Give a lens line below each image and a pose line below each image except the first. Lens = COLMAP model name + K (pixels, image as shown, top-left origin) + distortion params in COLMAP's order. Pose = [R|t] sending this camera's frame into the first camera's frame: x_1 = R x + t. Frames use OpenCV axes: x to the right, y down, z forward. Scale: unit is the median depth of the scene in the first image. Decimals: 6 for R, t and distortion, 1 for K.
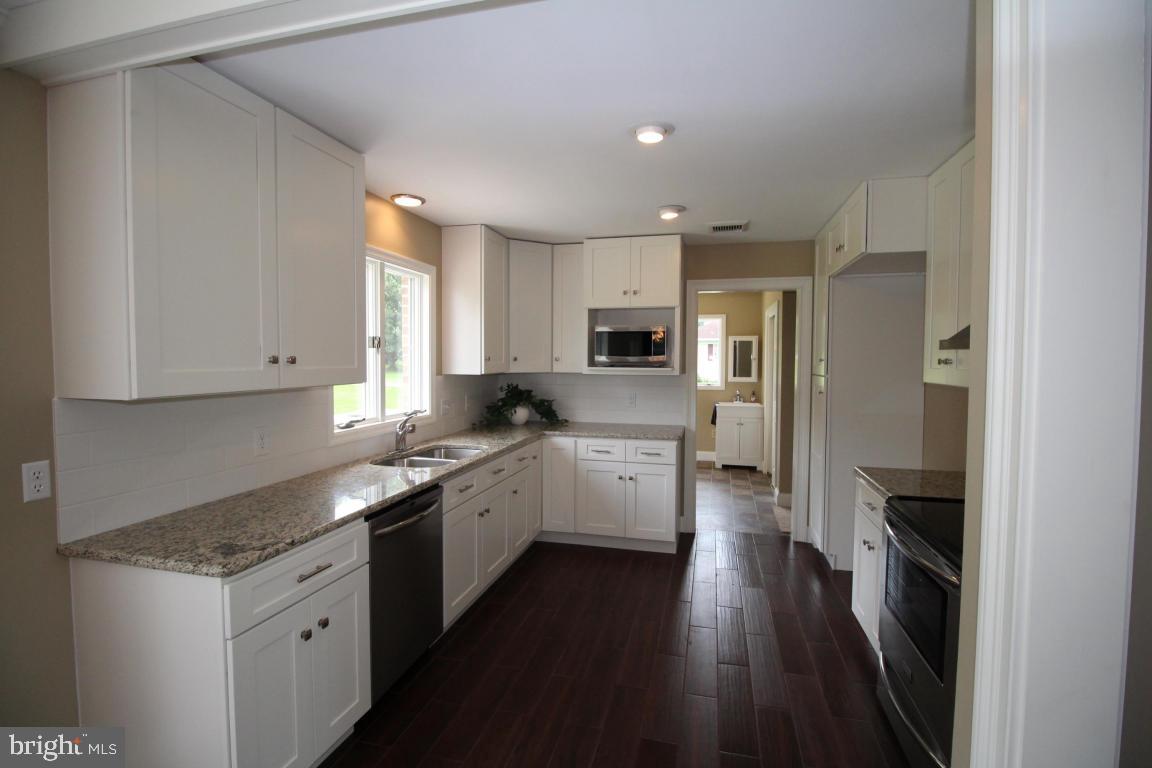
lens RADIAL K [[534.8, 0, 573.0], [0, 534.8, 381.6], [0, 0, 1]] dist [-0.012464, -0.000601]
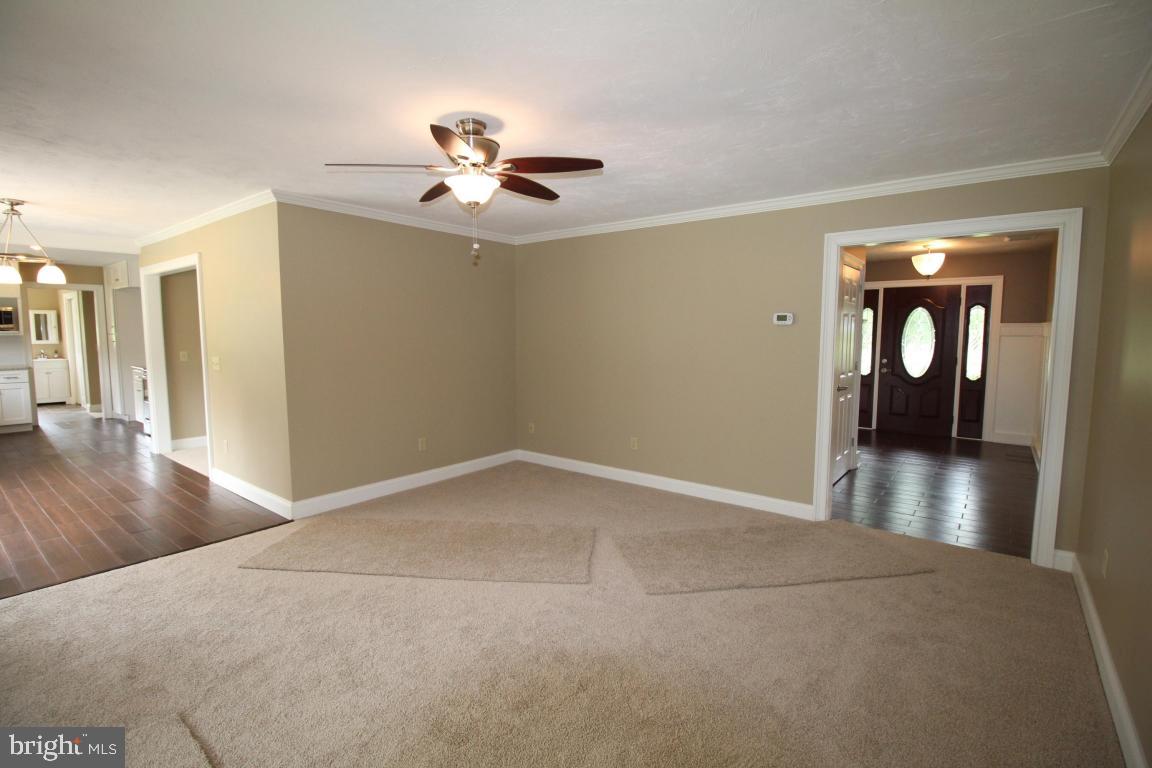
lens RADIAL K [[534.8, 0, 579.1], [0, 534.8, 379.9], [0, 0, 1]] dist [-0.012464, -0.000601]
pose [[0.400727, -0.086539, 0.912101, -0.389785], [0.033325, 0.996247, 0.079881, 0.031713], [-0.915591, -0.001615, 0.402107, -0.827516]]
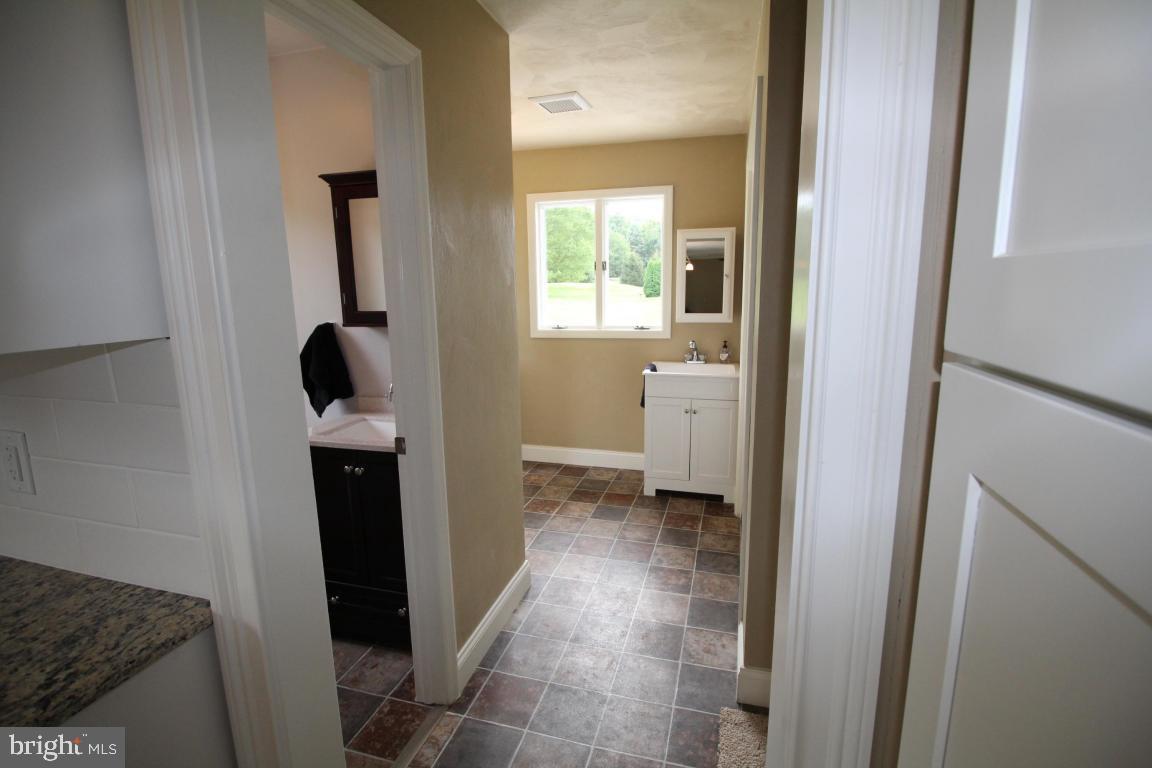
lens RADIAL K [[534.8, 0, 576.5], [0, 534.8, 389.8], [0, 0, 1]] dist [-0.012464, -0.000601]
pose [[0.999608, -0.015237, -0.023498, 0.217174], [0.018237, 0.990910, 0.133285, -0.006503], [0.021254, -0.133661, 0.990799, 0.510096]]
